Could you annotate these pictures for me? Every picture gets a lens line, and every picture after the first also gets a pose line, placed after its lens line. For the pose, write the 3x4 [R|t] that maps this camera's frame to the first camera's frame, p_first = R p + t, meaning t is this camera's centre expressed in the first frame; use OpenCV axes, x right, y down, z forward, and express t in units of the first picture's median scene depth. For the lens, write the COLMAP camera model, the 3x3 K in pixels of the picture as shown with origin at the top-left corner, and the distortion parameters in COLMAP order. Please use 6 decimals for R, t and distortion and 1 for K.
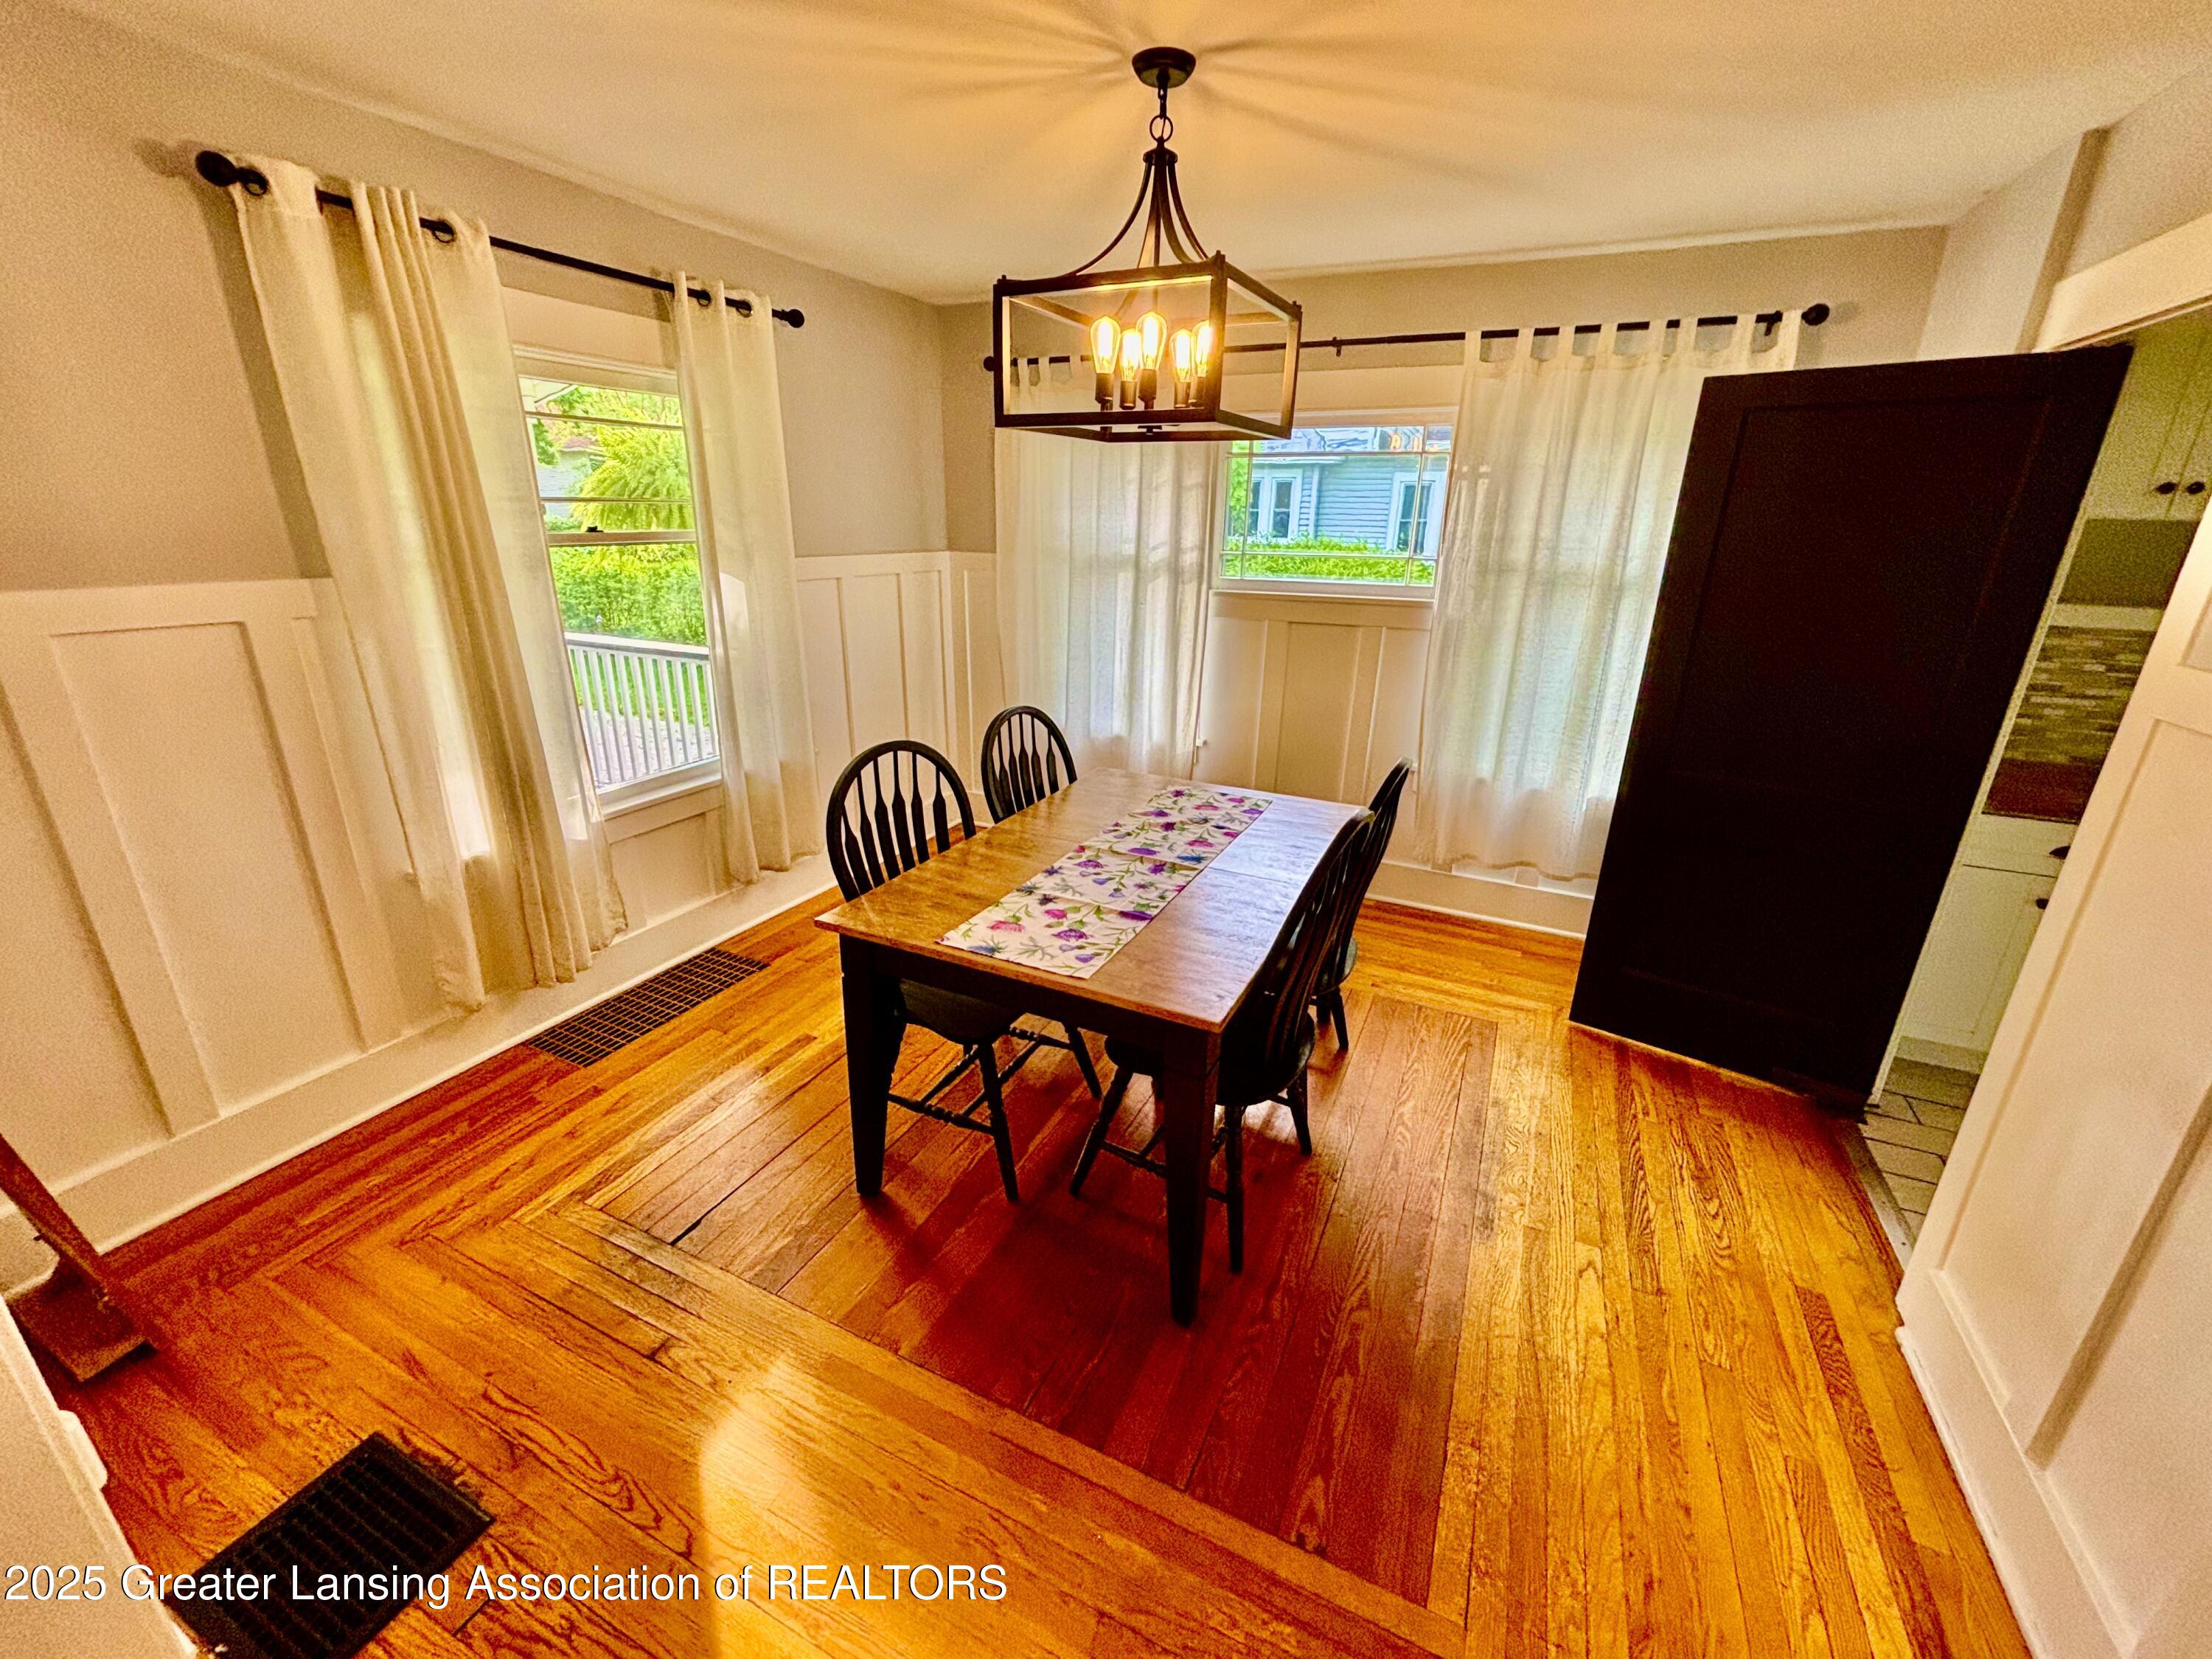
lens RADIAL K [[901.1, 0, 1095.9], [0, 901.1, 831.2], [0, 0, 1]] dist [0.008508, 0.000968]
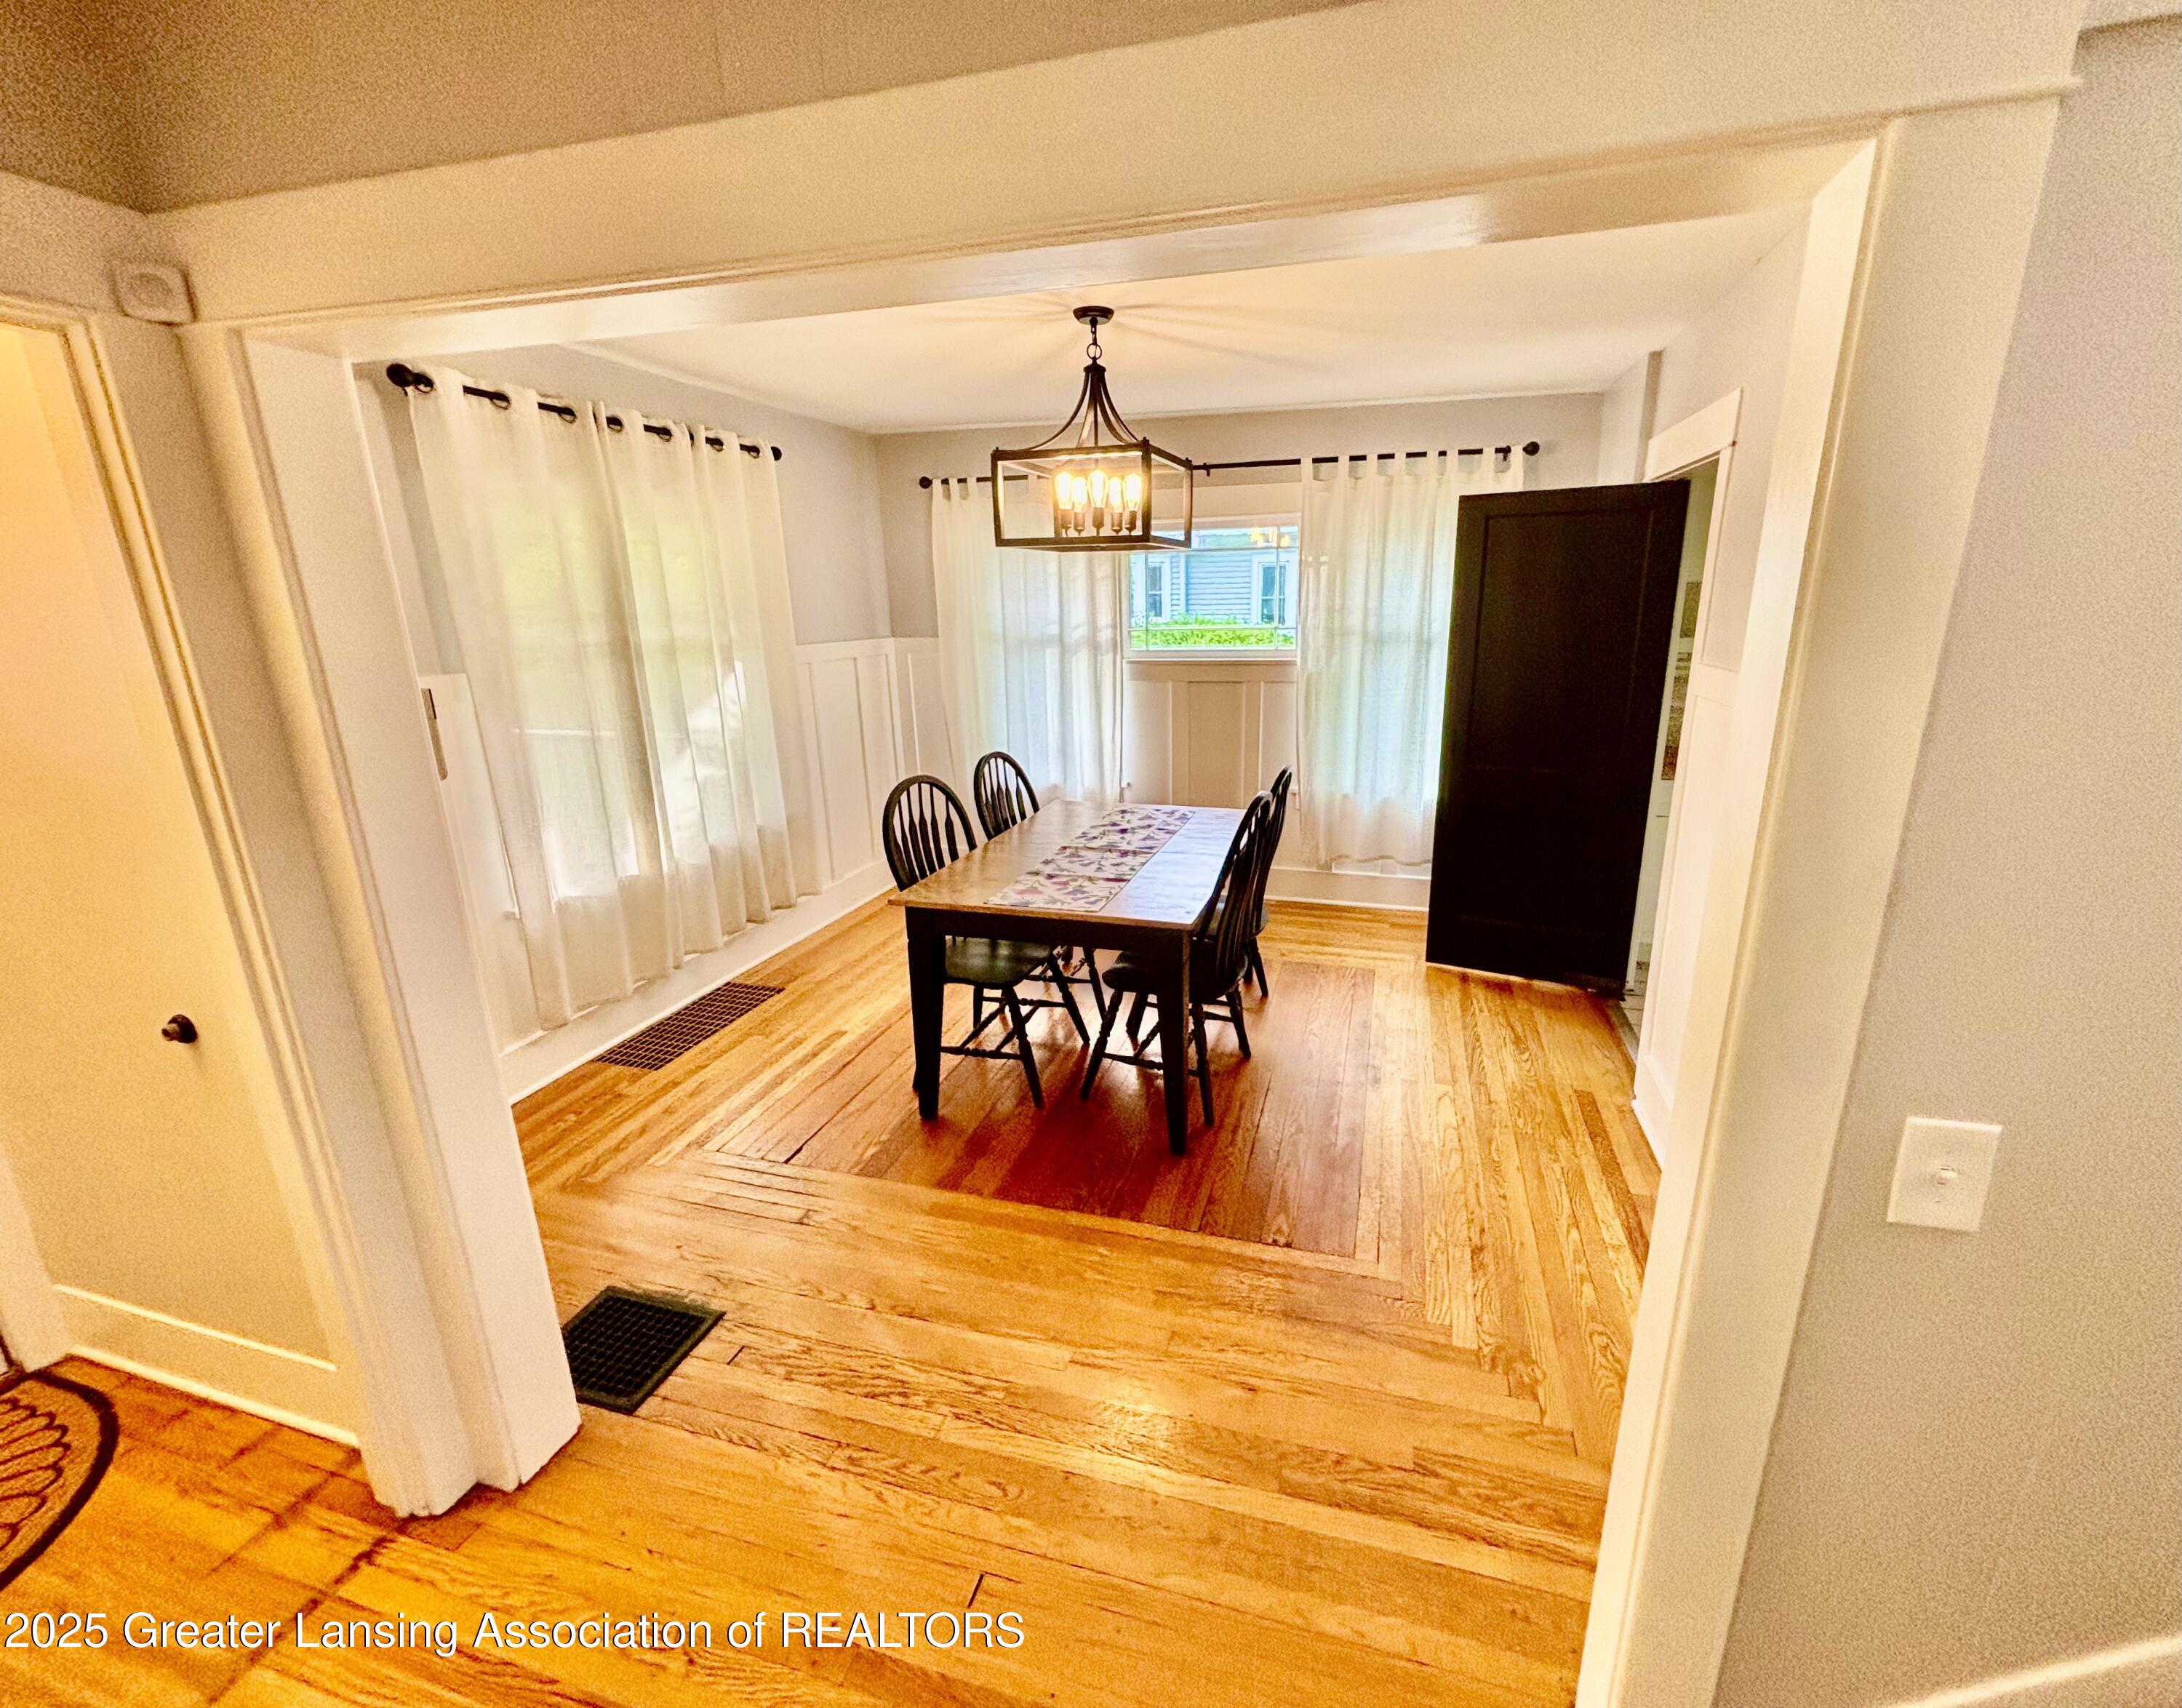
lens RADIAL K [[949.6, 0, 1106.1], [0, 949.6, 860.9], [0, 0, 1]] dist [0.023811, -0.000265]
pose [[0.986962, -0.075951, 0.141910, -0.153206], [0.085570, 0.994341, -0.062951, 0.131382], [-0.136326, 0.074273, 0.987876, -0.395987]]
